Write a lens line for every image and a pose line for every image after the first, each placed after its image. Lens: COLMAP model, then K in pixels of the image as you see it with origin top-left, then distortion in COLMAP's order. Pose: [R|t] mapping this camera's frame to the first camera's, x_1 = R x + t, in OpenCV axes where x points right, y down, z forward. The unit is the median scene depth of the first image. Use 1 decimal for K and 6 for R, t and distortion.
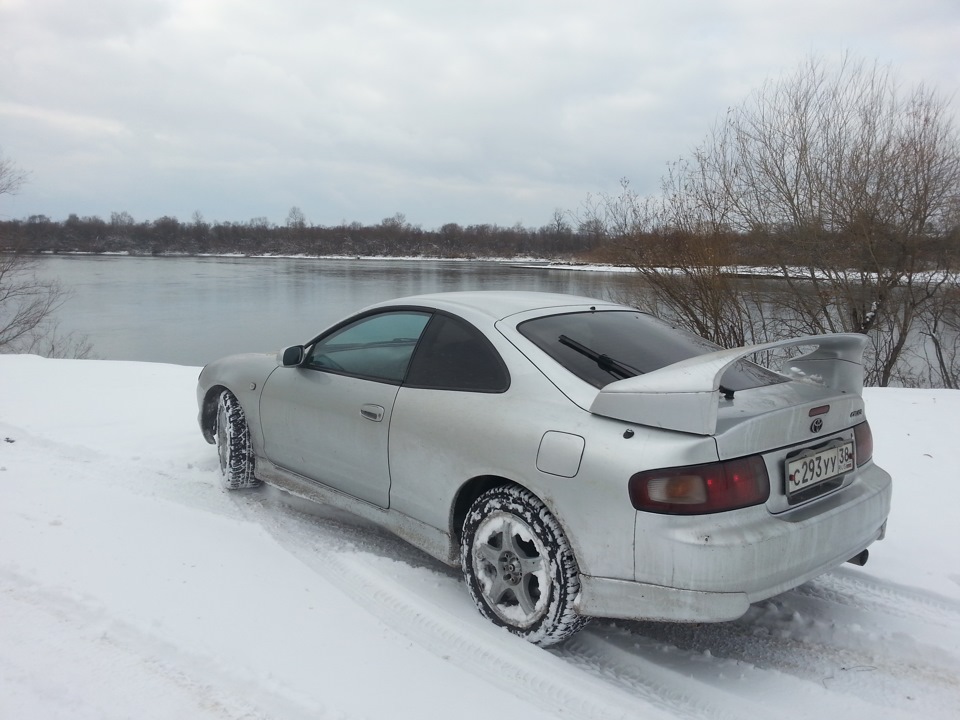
lens RADIAL K [[788.2, 0, 481.3], [0, 788.2, 367.4], [0, 0, 1]] dist [0.012817, -0.050867]
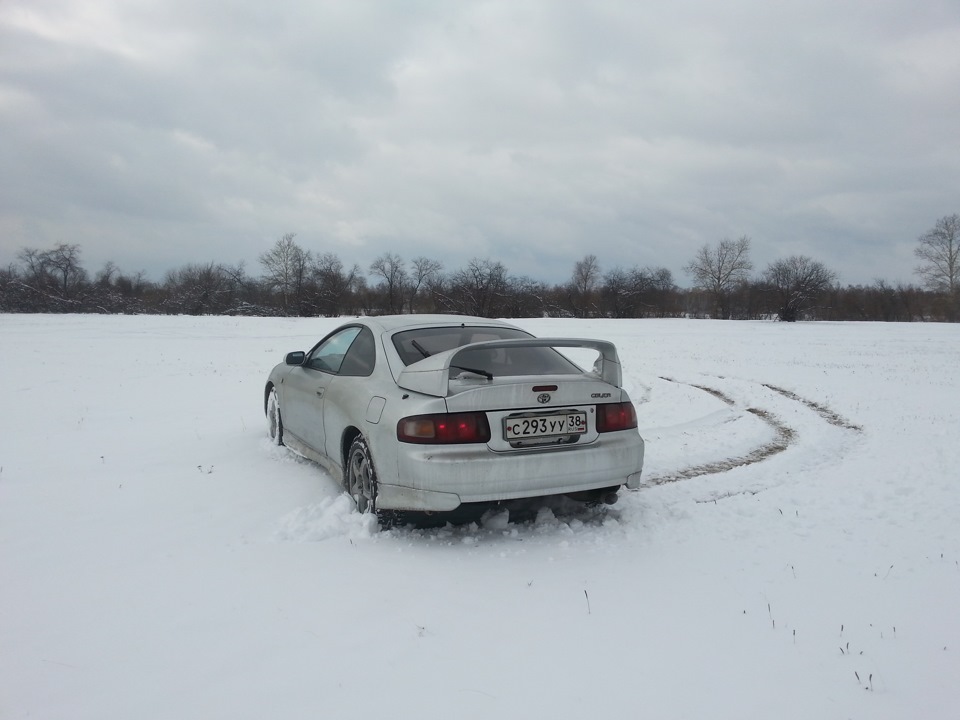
lens RADIAL K [[788.2, 0, 476.7], [0, 788.2, 385.7], [0, 0, 1]] dist [0.012817, -0.050867]
pose [[0.962492, 0.021746, -0.270439, 0.610755], [-0.028812, 0.999339, -0.022187, 0.074764], [0.269777, 0.029147, 0.962481, -0.414961]]
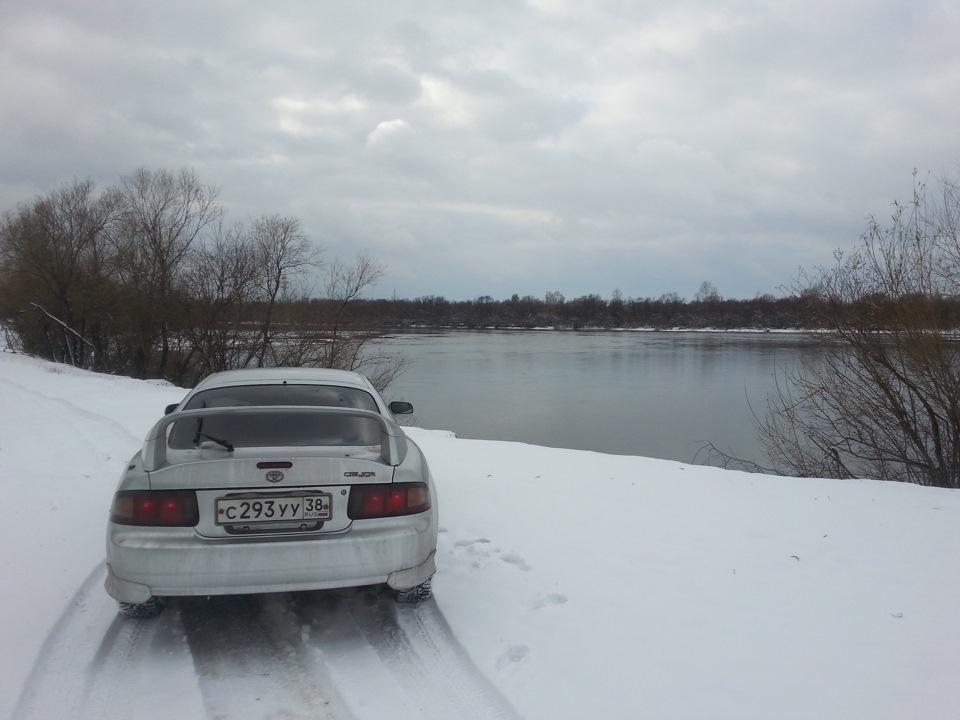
lens RADIAL K [[788.2, 0, 484.2], [0, 788.2, 391.8], [0, 0, 1]] dist [0.012817, -0.050867]
pose [[0.867231, 0.030752, -0.496956, 1.165553], [-0.061190, 0.997108, -0.045080, -0.022979], [0.494132, 0.069503, 0.866604, 0.046328]]
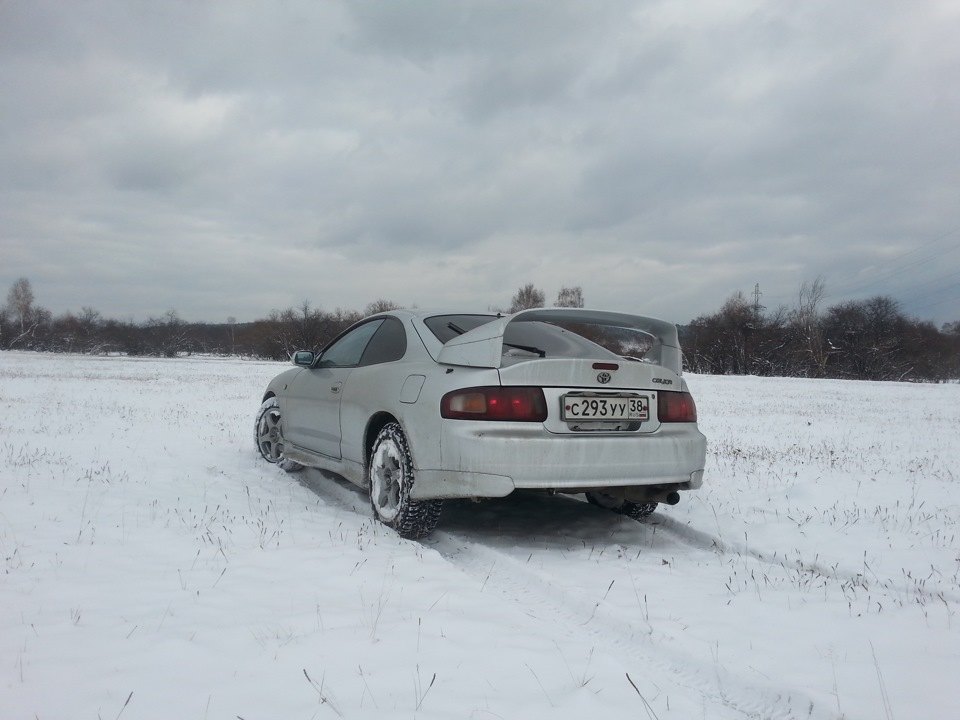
lens RADIAL K [[788.2, 0, 483.8], [0, 788.2, 363.8], [0, 0, 1]] dist [0.012817, -0.050867]
pose [[0.974441, 0.017881, -0.223932, 0.454118], [-0.052379, 0.987437, -0.149081, 0.225651], [0.218453, 0.157000, 0.963135, -0.297636]]
